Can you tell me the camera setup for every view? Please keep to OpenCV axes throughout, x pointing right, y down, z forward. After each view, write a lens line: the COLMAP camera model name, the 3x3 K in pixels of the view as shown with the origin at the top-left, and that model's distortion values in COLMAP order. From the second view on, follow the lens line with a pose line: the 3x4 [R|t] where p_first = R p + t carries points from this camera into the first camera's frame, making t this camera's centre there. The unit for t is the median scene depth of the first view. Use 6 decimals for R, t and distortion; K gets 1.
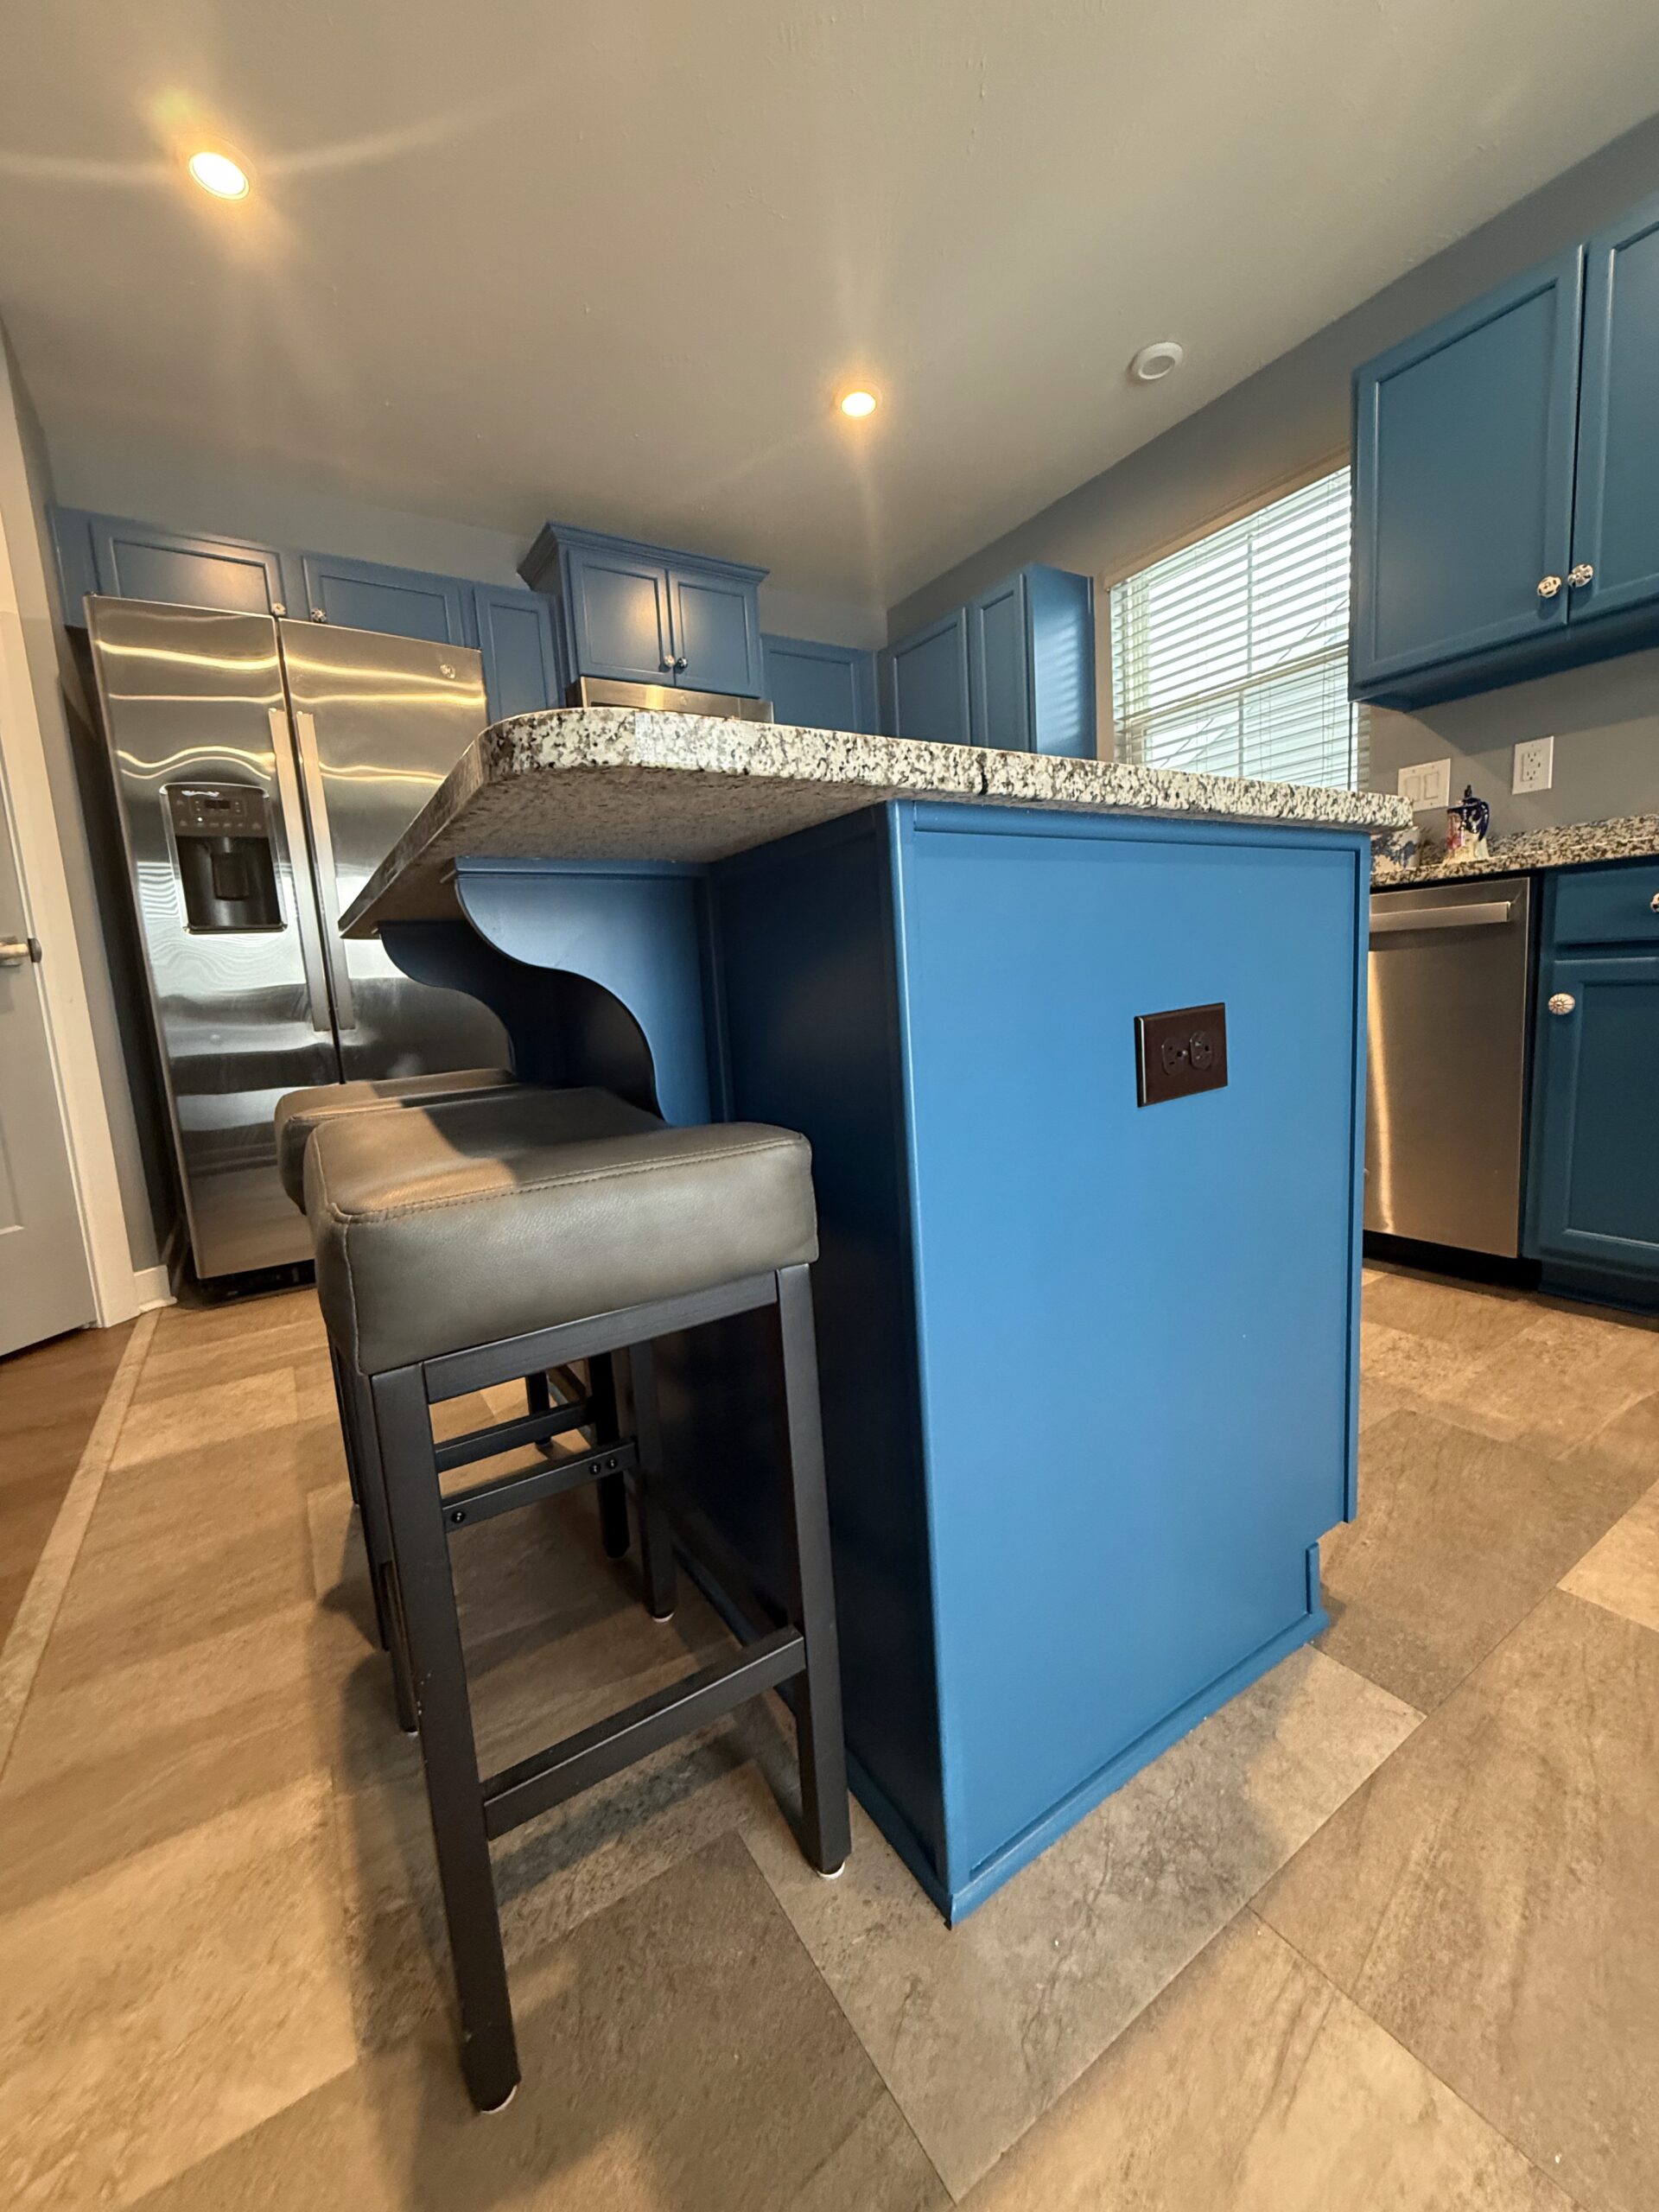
lens RADIAL K [[884.3, 0, 827.6], [0, 884.3, 1106.8], [0, 0, 1]] dist [-0.000766, 0.000488]
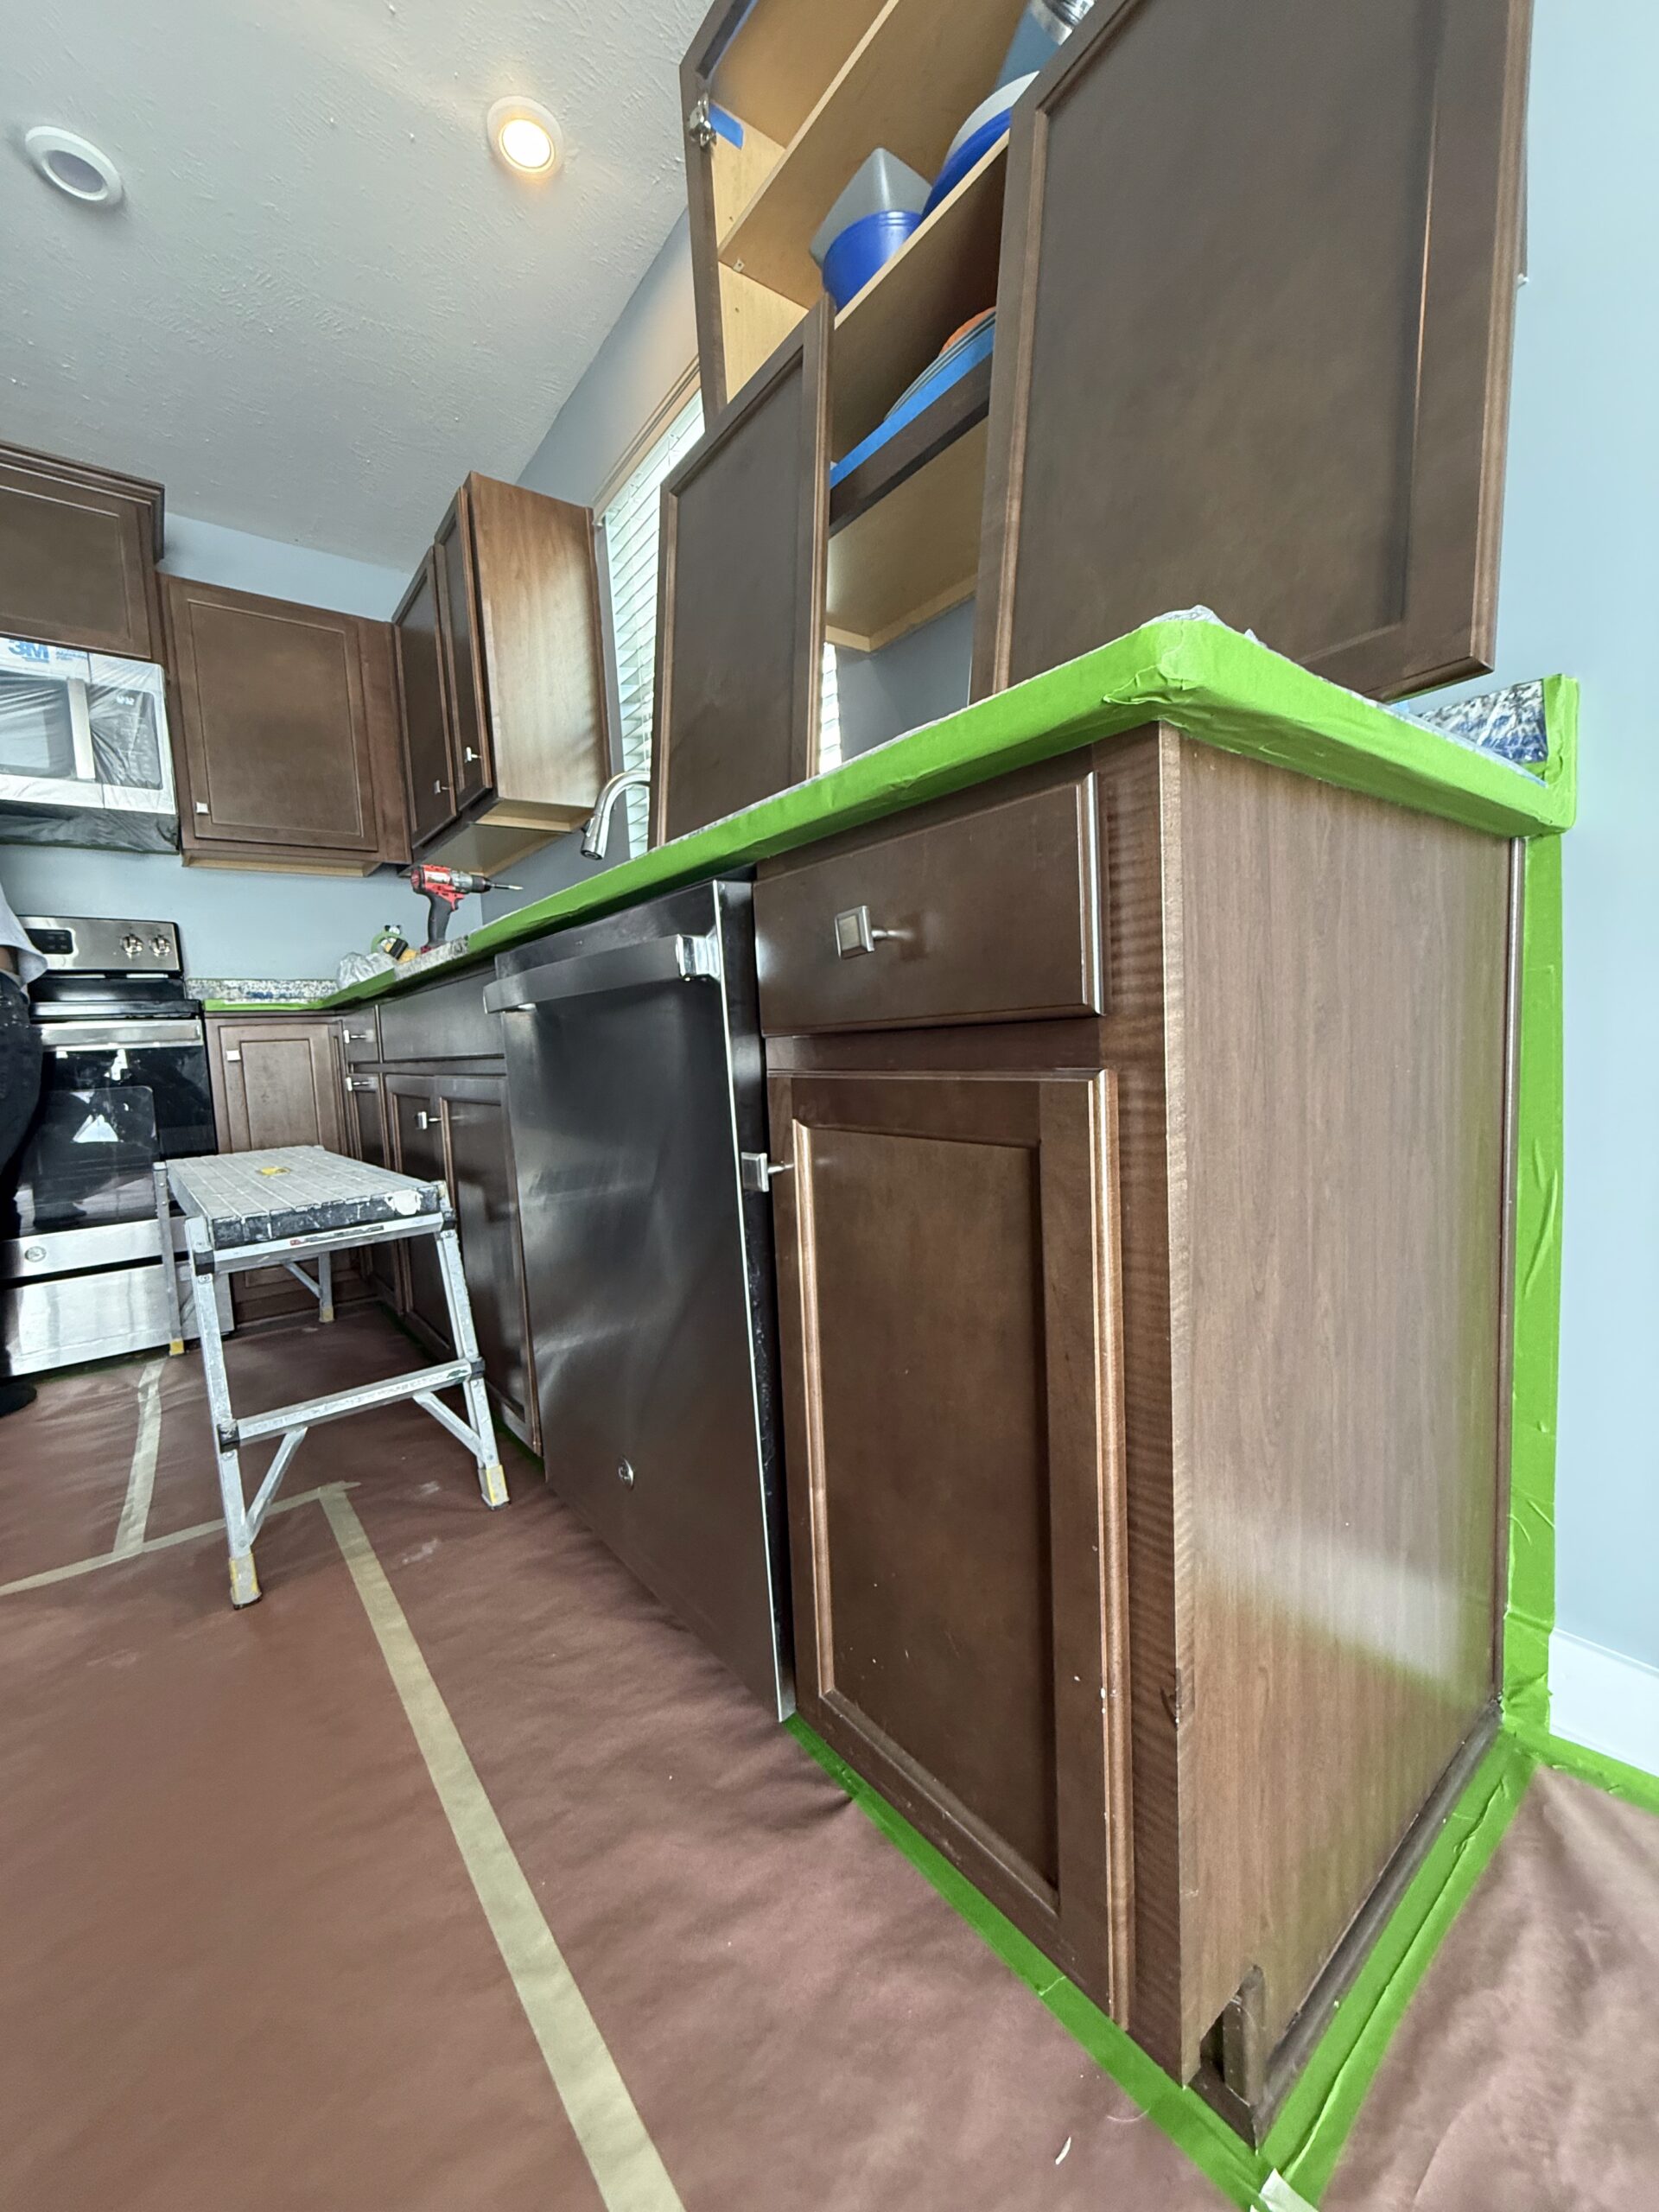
lens RADIAL K [[884.3, 0, 829.1], [0, 884.3, 1105.5], [0, 0, 1]] dist [-0.000766, 0.000488]
pose [[0.996424, 0.001991, 0.084467, 0.988240], [0.003763, 0.997684, -0.067909, -0.143372], [-0.084407, 0.067984, 0.994109, 0.686081]]
